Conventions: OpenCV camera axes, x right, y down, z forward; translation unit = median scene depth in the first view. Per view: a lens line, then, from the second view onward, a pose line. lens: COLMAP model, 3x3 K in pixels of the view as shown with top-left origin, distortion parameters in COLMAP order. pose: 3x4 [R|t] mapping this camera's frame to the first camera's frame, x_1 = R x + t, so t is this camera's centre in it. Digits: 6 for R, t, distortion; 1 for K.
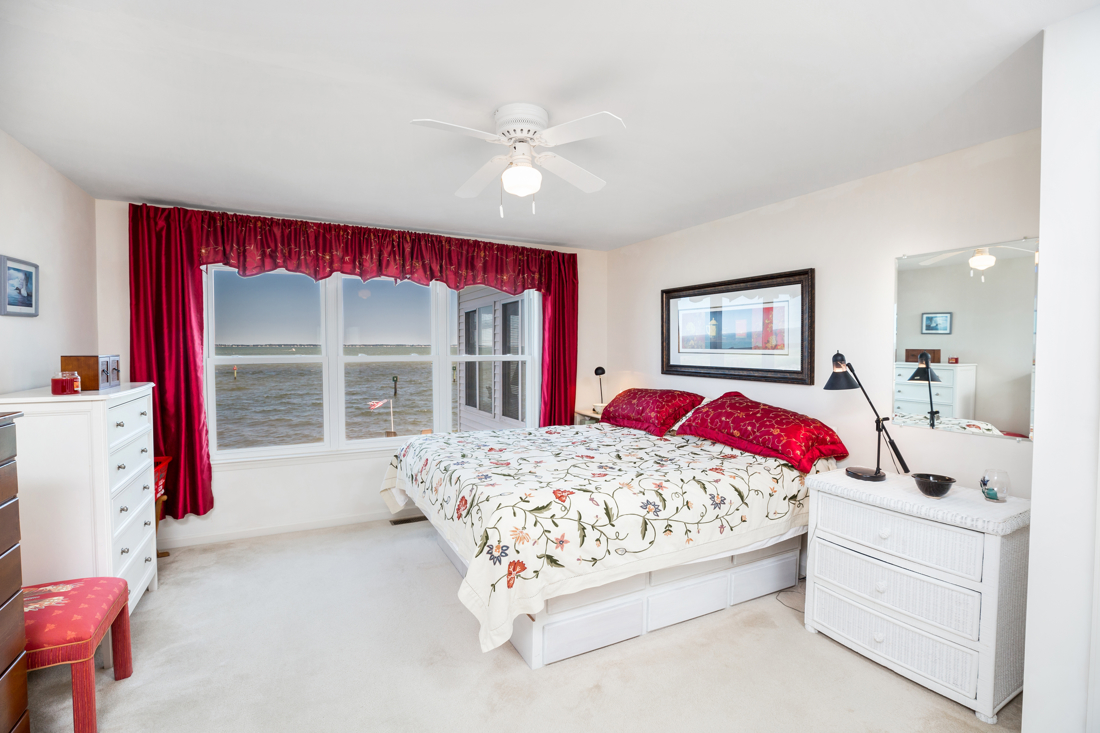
lens RADIAL K [[530.1, 0, 549.7], [0, 530.1, 356.2], [0, 0, 1]] dist [-0.026644, 0.006592]
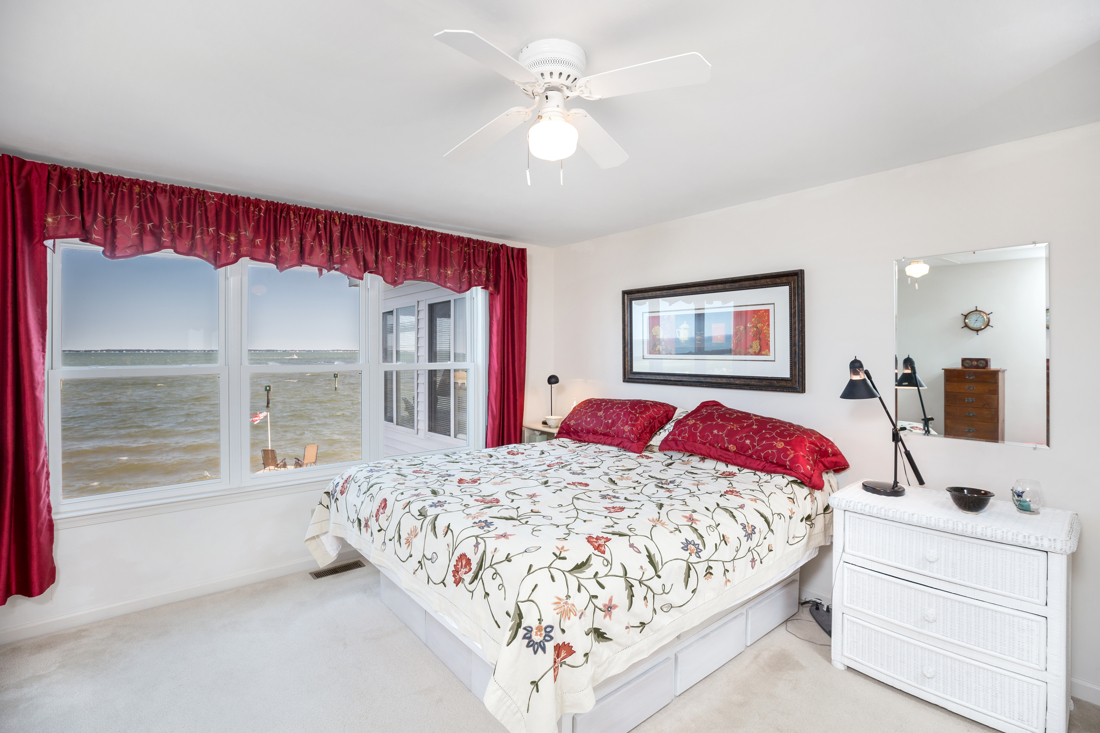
lens RADIAL K [[530.1, 0, 542.4], [0, 530.1, 342.0], [0, 0, 1]] dist [-0.026644, 0.006592]
pose [[0.976805, 0.001503, 0.214124, -0.158152], [0.006178, 0.999361, -0.035198, -0.005876], [-0.214041, 0.035705, 0.976172, 0.173409]]
